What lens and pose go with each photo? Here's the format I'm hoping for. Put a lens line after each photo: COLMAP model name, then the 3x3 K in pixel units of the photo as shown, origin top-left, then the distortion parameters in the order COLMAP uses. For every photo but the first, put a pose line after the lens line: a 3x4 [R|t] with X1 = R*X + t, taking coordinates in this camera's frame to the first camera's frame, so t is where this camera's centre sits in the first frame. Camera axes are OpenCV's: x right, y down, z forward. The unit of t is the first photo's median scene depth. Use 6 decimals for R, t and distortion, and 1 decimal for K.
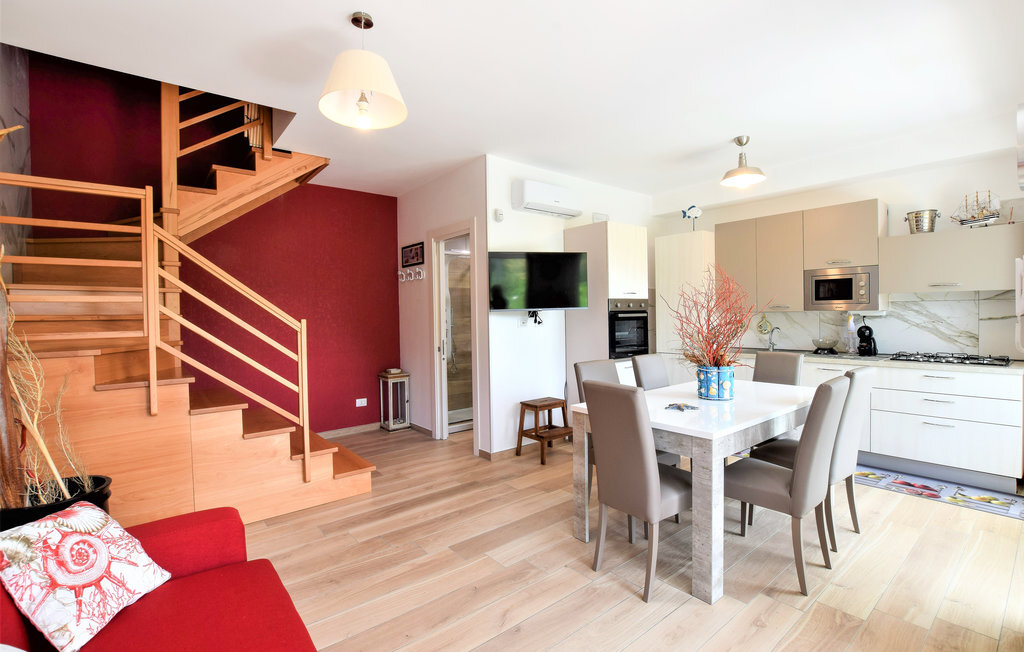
lens RADIAL K [[467.8, 0, 533.3], [0, 467.8, 319.3], [0, 0, 1]] dist [-0.002906, -0.000063]
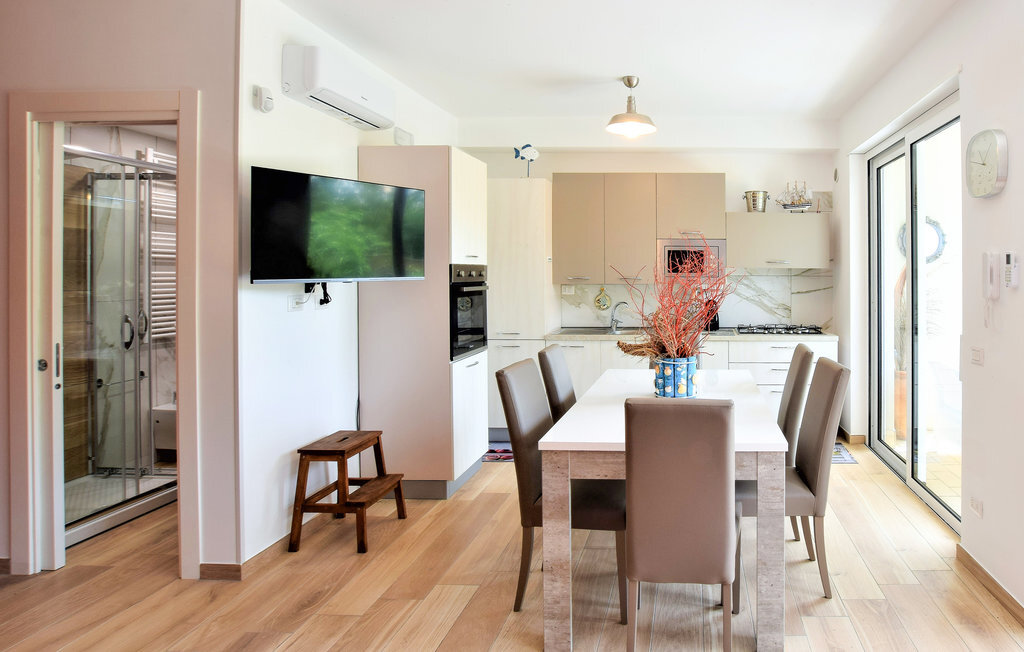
lens RADIAL K [[582.8, 0, 648.9], [0, 582.8, 271.9], [0, 0, 1]] dist [-0.010106, 0.000634]
pose [[0.668092, 0.018763, 0.743842, -0.266035], [-0.002995, 0.999742, -0.022528, -0.015269], [-0.744073, 0.012823, 0.667976, 0.253041]]
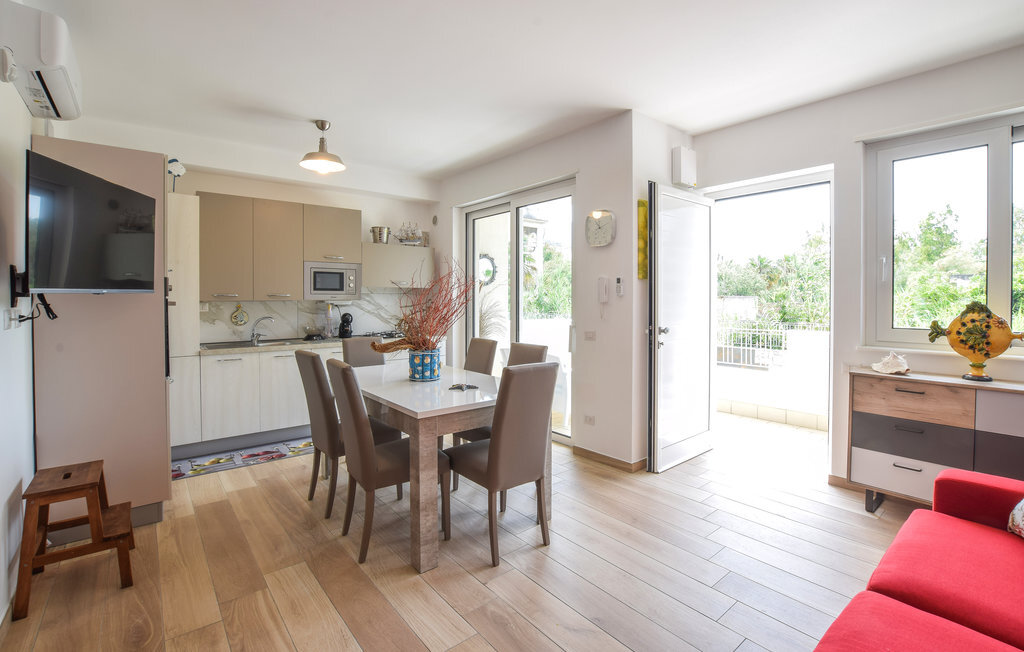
lens RADIAL K [[473.2, 0, 511.7], [0, 473.2, 300.9], [0, 0, 1]] dist [-0.010502, 0.000232]
pose [[0.030064, 0.006423, 0.999527, -0.449301], [0.012220, 0.999902, -0.006793, -0.003364], [-0.999473, 0.012419, 0.029983, 0.493513]]
